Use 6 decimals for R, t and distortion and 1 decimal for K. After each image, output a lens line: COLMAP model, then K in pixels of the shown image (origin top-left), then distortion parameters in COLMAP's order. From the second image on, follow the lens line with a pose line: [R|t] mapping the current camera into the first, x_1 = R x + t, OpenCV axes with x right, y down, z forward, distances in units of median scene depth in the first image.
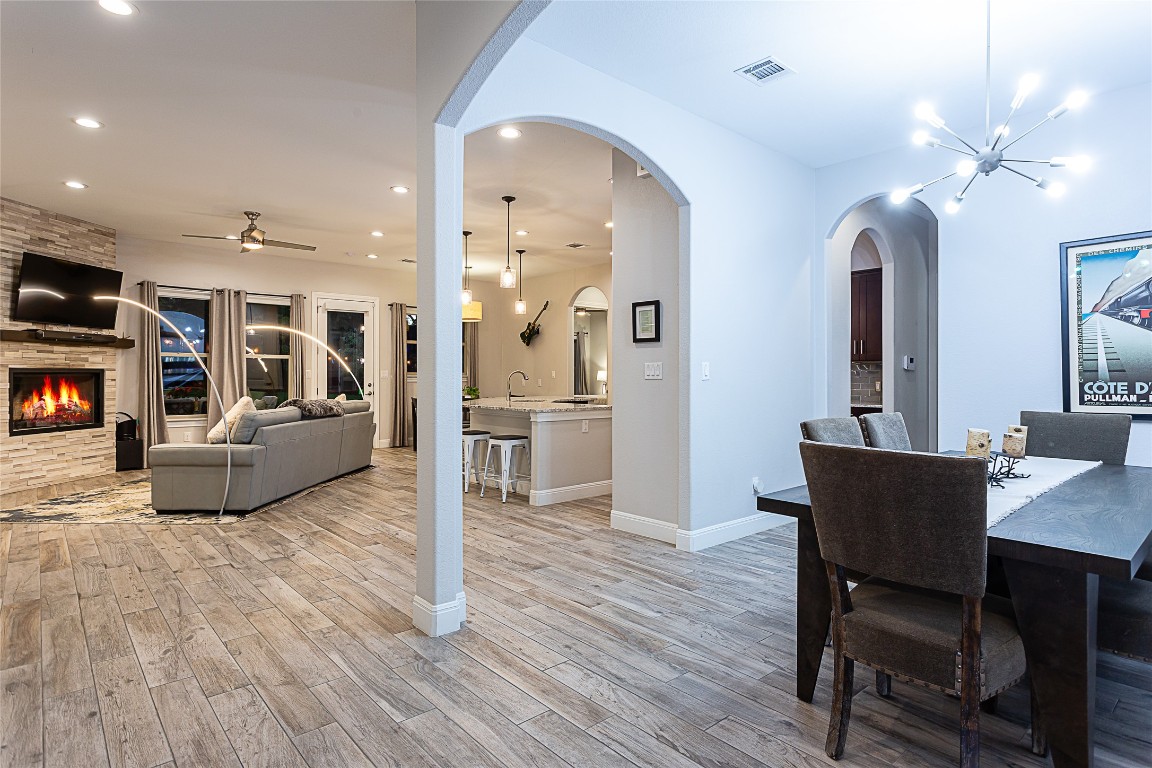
lens RADIAL K [[629.5, 0, 582.1], [0, 629.5, 370.5], [0, 0, 1]] dist [0.009342, 0.000110]
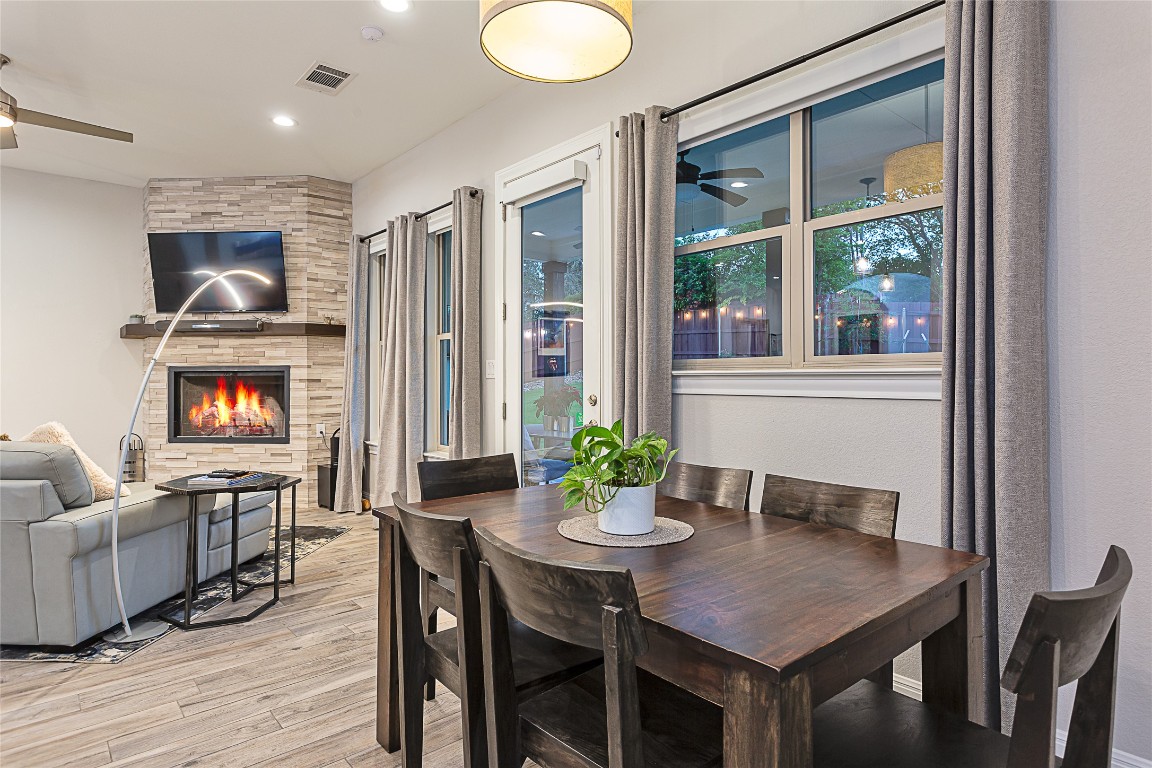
lens RADIAL K [[629.5, 0, 577.8], [0, 629.5, 373.5], [0, 0, 1]] dist [0.009342, 0.000110]
pose [[-0.005953, -0.006661, -0.999960, -0.012781], [0.009613, 0.999931, -0.006718, 0.016096], [0.999936, -0.009652, -0.005889, 1.457166]]
